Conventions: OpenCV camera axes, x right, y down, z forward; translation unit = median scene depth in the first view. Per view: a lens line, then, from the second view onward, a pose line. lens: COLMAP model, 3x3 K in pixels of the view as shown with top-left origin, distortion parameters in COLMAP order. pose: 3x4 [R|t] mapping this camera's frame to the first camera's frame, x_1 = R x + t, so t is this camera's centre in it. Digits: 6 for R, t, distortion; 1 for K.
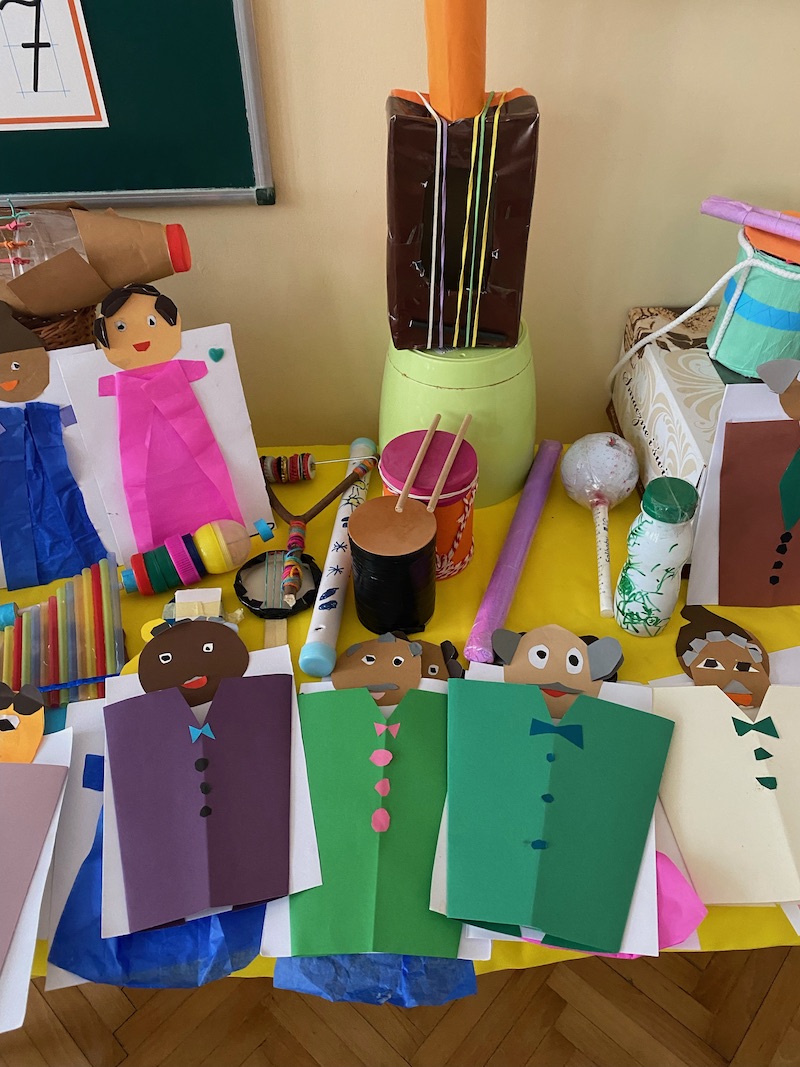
lens RADIAL K [[782.9, 0, 400.0], [0, 782.9, 533.5], [0, 0, 1]] dist [0.002304, -0.005492]
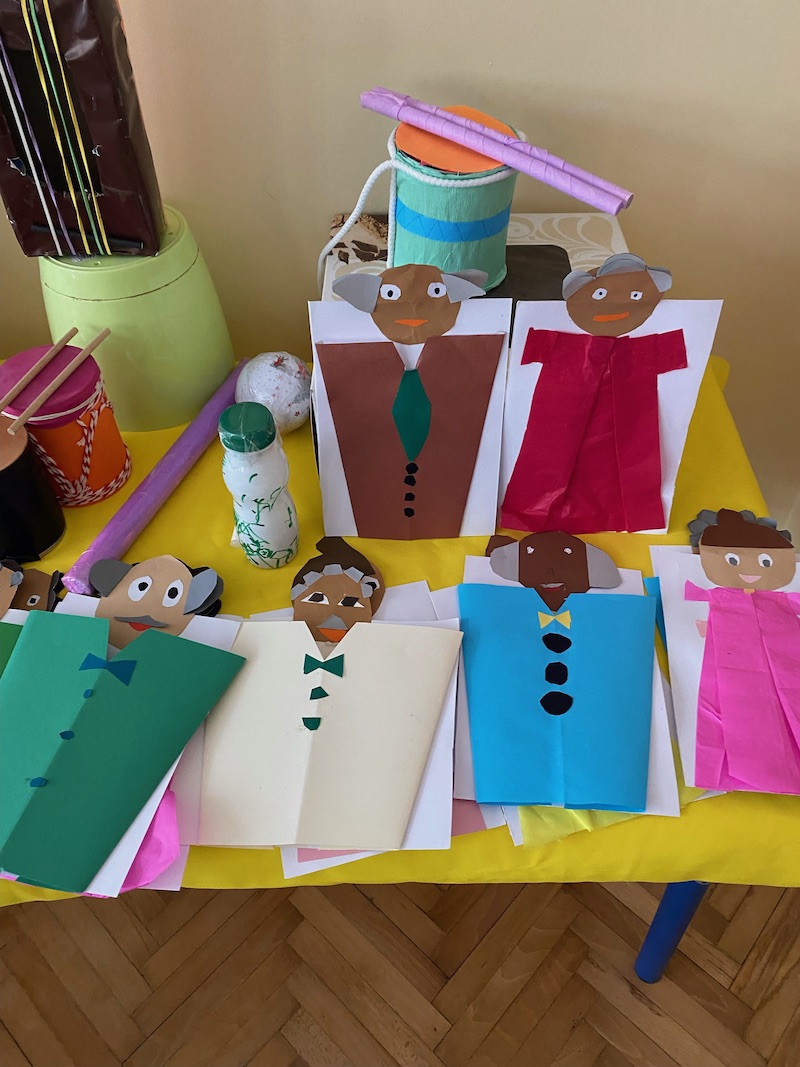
lens RADIAL K [[778.5, 0, 417.3], [0, 778.5, 533.6], [0, 0, 1]] dist [0.076851, -0.144420]
pose [[0.999861, 0.014916, 0.007442, 0.485342], [-0.015629, 0.994093, 0.107404, -0.017540], [-0.005796, -0.107505, 0.994188, 0.045701]]
